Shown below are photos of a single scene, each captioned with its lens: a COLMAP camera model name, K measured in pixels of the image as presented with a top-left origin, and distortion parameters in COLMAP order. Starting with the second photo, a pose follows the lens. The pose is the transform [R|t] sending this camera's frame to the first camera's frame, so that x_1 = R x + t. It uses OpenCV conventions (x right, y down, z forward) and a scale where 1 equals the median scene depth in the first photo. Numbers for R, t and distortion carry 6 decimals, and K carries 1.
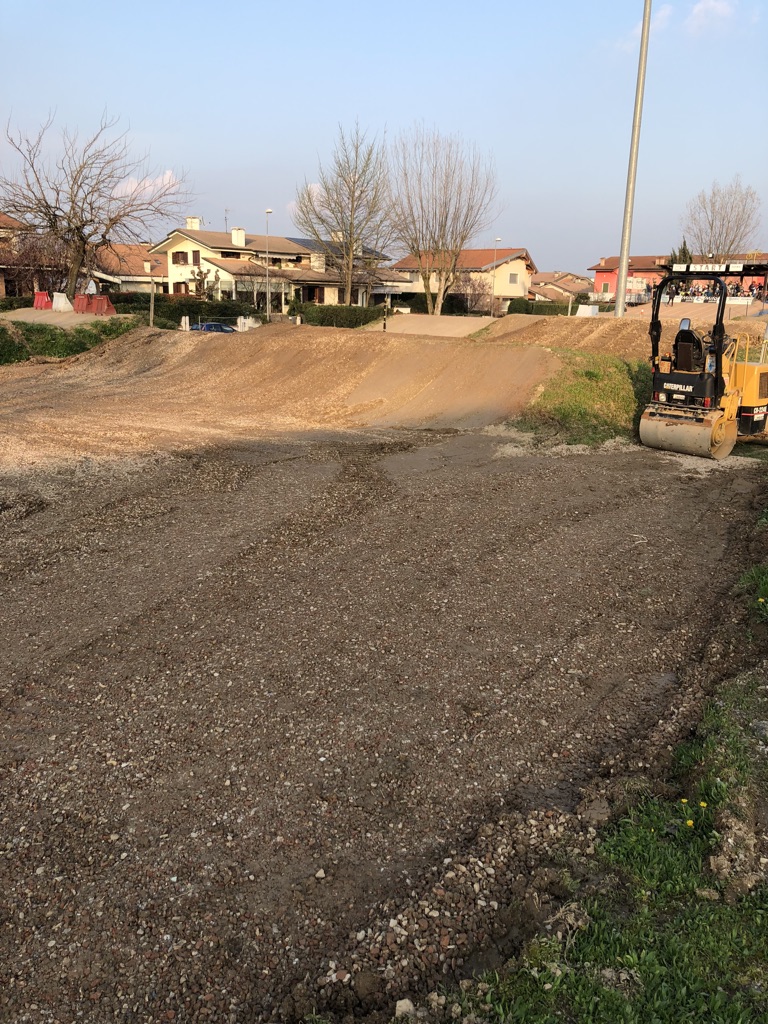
lens RADIAL K [[844.9, 0, 389.8], [0, 844.9, 516.9], [0, 0, 1]] dist [0.040500, -0.054777]
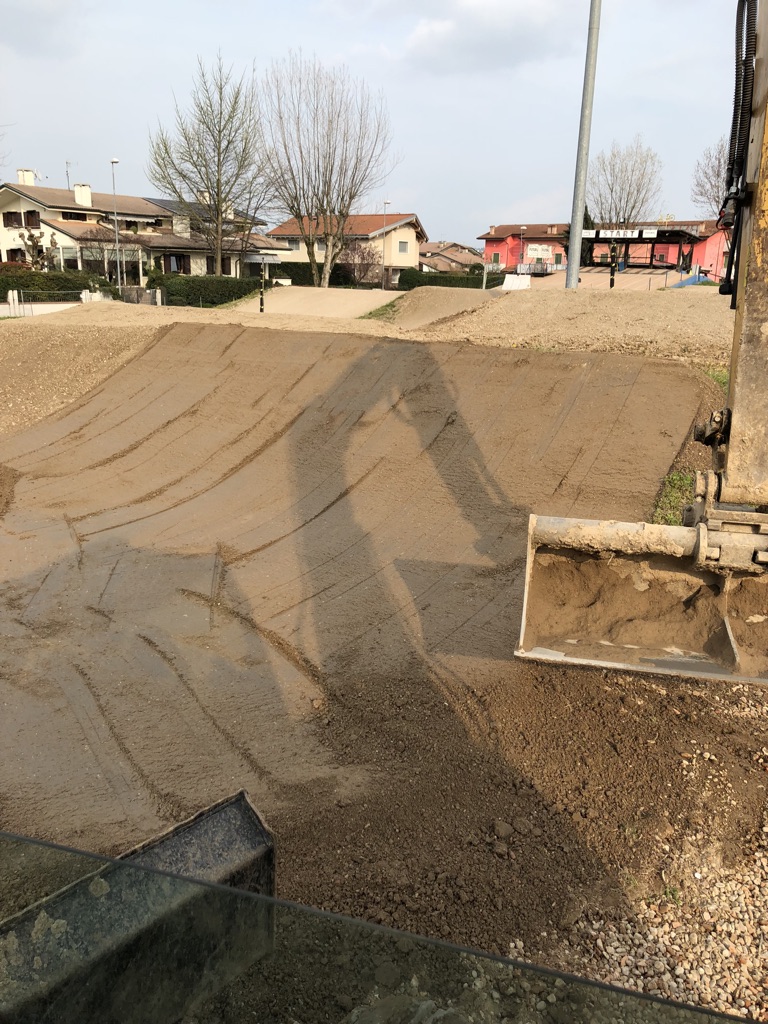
lens RADIAL K [[844.9, 0, 381.5], [0, 844.9, 506.1], [0, 0, 1]] dist [0.040500, -0.054777]
pose [[0.991754, -0.037039, 0.122686, 0.000321], [0.034795, 0.999187, 0.020384, -0.030288], [-0.123341, -0.015947, 0.992236, 0.128281]]
